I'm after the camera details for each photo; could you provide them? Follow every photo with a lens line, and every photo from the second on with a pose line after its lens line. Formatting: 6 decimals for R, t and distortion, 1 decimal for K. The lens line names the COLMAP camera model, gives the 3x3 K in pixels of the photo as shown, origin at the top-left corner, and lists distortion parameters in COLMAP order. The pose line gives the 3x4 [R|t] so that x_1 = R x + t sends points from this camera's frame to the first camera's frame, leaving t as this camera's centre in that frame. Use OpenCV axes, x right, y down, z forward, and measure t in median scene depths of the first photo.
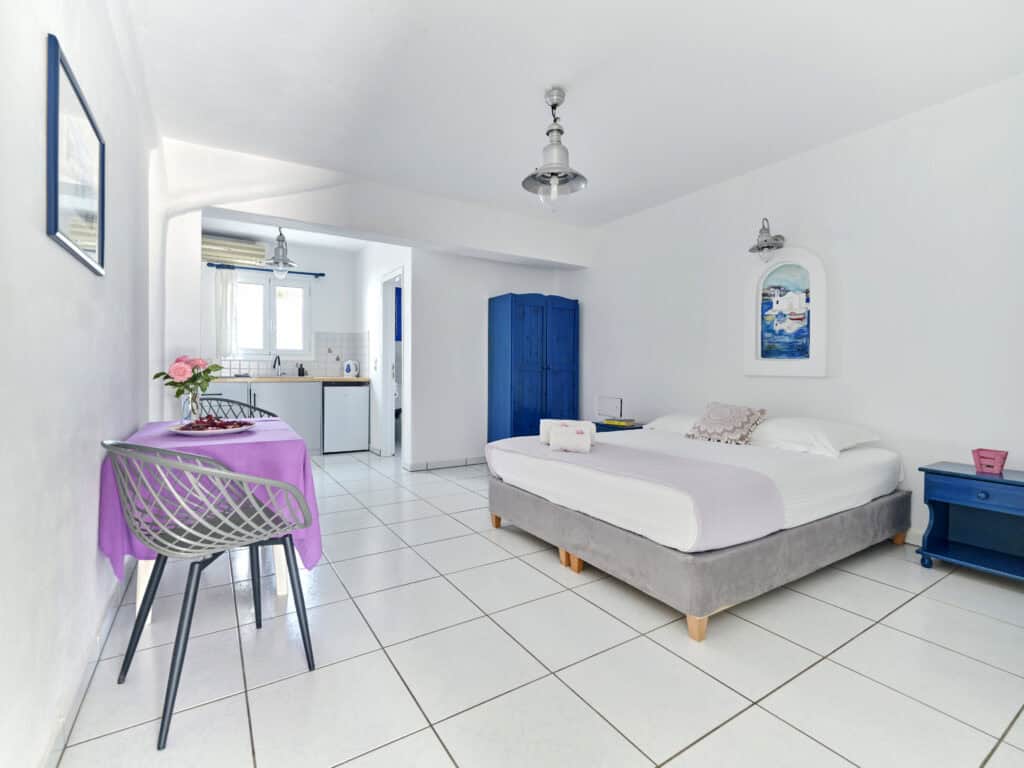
lens RADIAL K [[482.6, 0, 512.0], [0, 482.6, 384.0], [0, 0, 1]] dist [-0.000341, 0.000030]
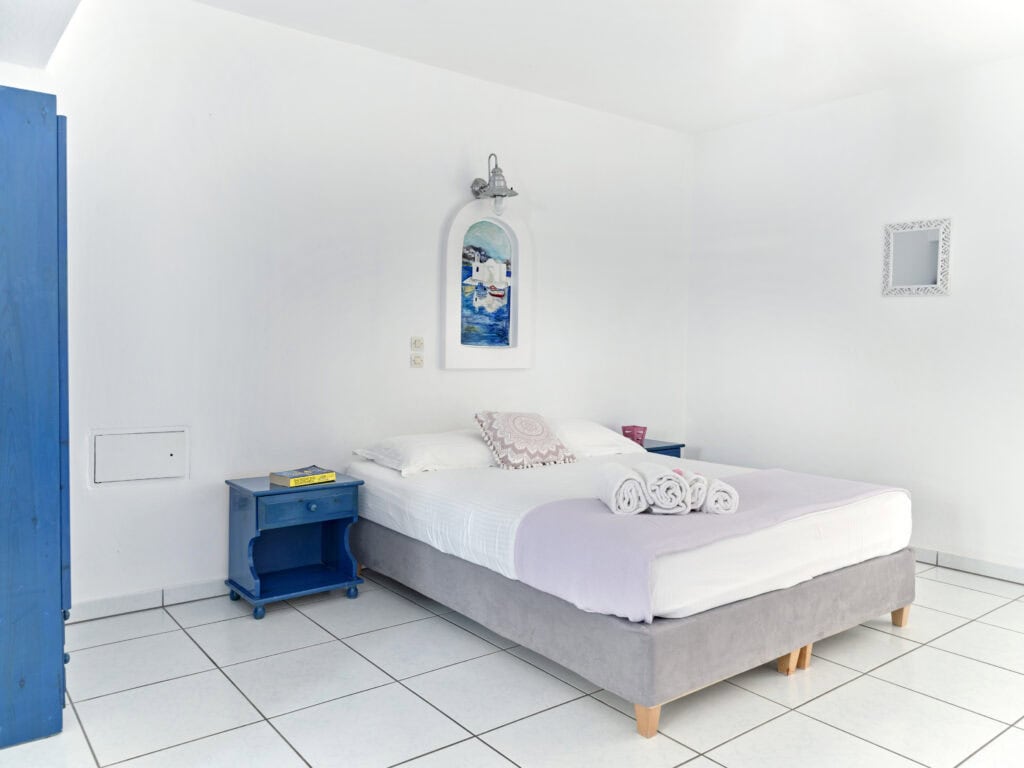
lens RADIAL K [[757.4, 0, 512.0], [0, 757.4, 384.0], [0, 0, 1]] dist [0.004266, 0.001802]
pose [[-0.080166, -0.053221, 0.995360, -0.634046], [0.021277, 0.998255, 0.055089, -0.058066], [-0.996554, 0.025594, -0.078894, 1.067457]]
